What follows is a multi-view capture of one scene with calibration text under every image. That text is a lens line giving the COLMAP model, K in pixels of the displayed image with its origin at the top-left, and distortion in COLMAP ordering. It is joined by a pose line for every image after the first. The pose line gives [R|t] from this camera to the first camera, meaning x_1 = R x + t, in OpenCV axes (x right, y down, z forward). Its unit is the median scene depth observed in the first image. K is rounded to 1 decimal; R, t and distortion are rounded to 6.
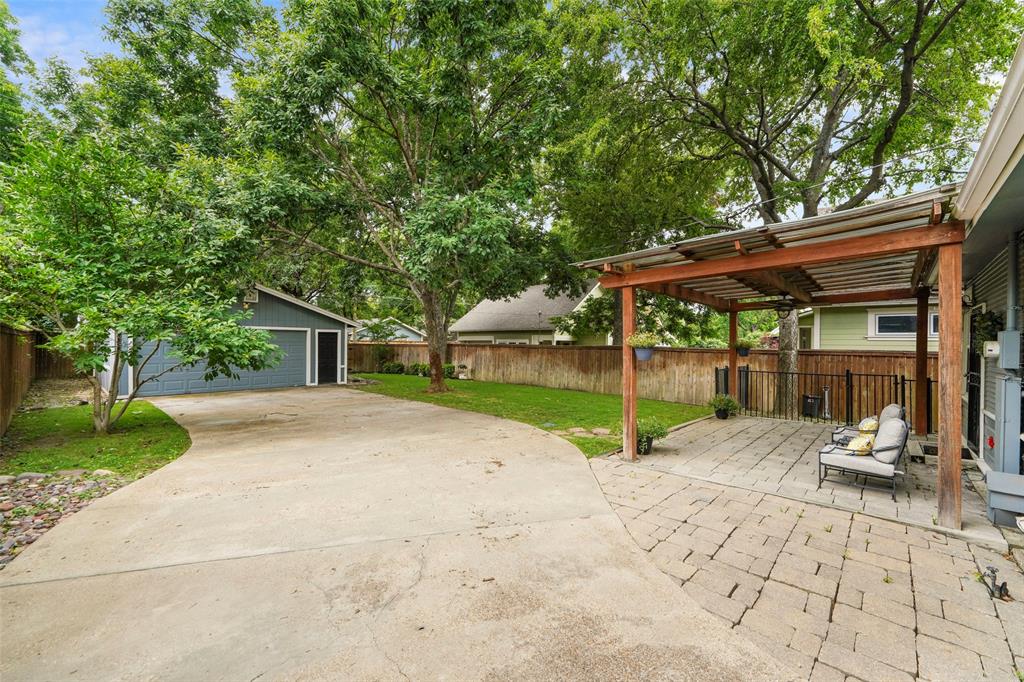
lens RADIAL K [[408.2, 0, 501.8], [0, 408.2, 341.5], [0, 0, 1]] dist [0.010398, -0.000259]
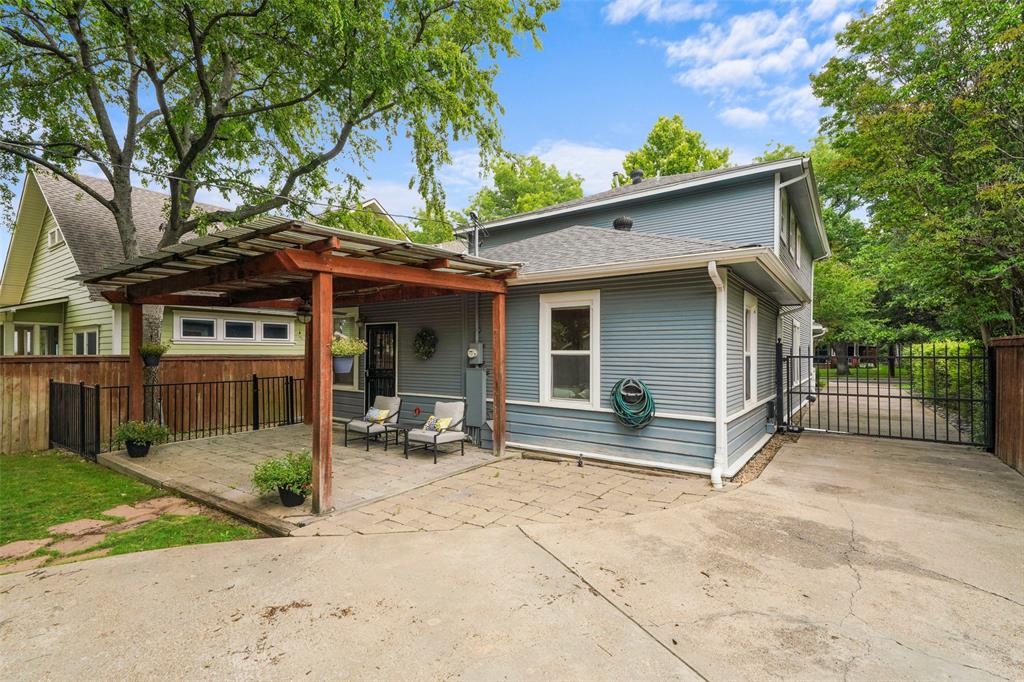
lens RADIAL K [[470.9, 0, 508.2], [0, 470.9, 342.6], [0, 0, 1]] dist [0.016769, -0.001117]
pose [[-0.121441, 0.007659, 0.992569, -0.836276], [-0.005540, 0.999949, -0.008394, -0.005790], [-0.992583, -0.006518, -0.121393, 1.161304]]
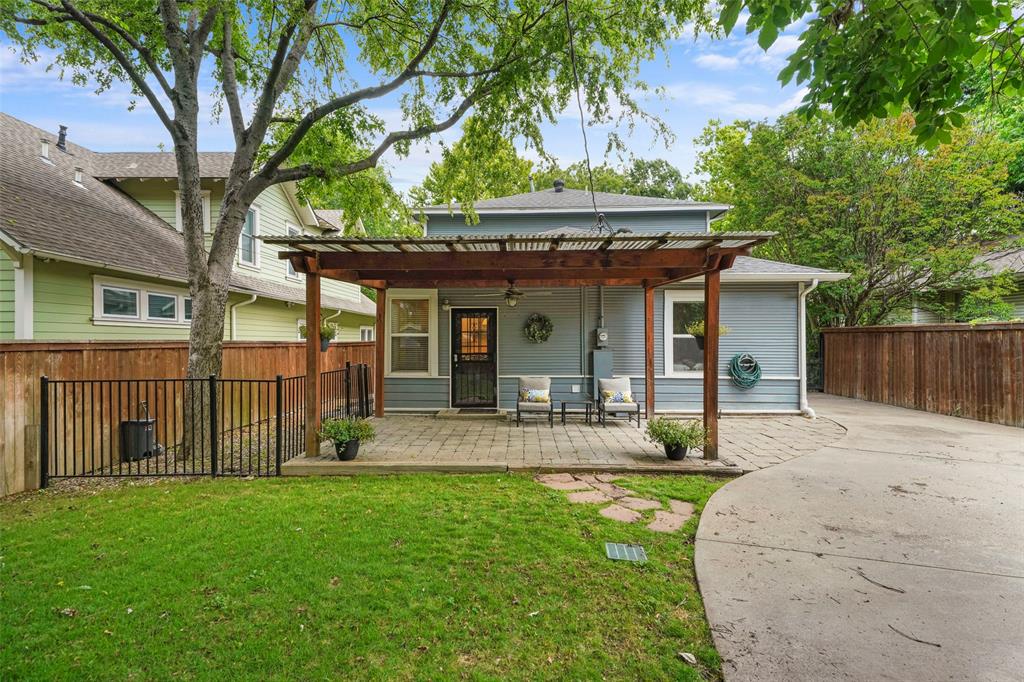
lens RADIAL K [[509.4, 0, 508.6], [0, 509.4, 341.7], [0, 0, 1]] dist [0.024395, -0.000022]
pose [[-0.660094, -0.014966, 0.751034, -0.364027], [-0.009164, 0.999888, 0.011870, 0.025374], [-0.751127, 0.000952, -0.660157, 3.212281]]
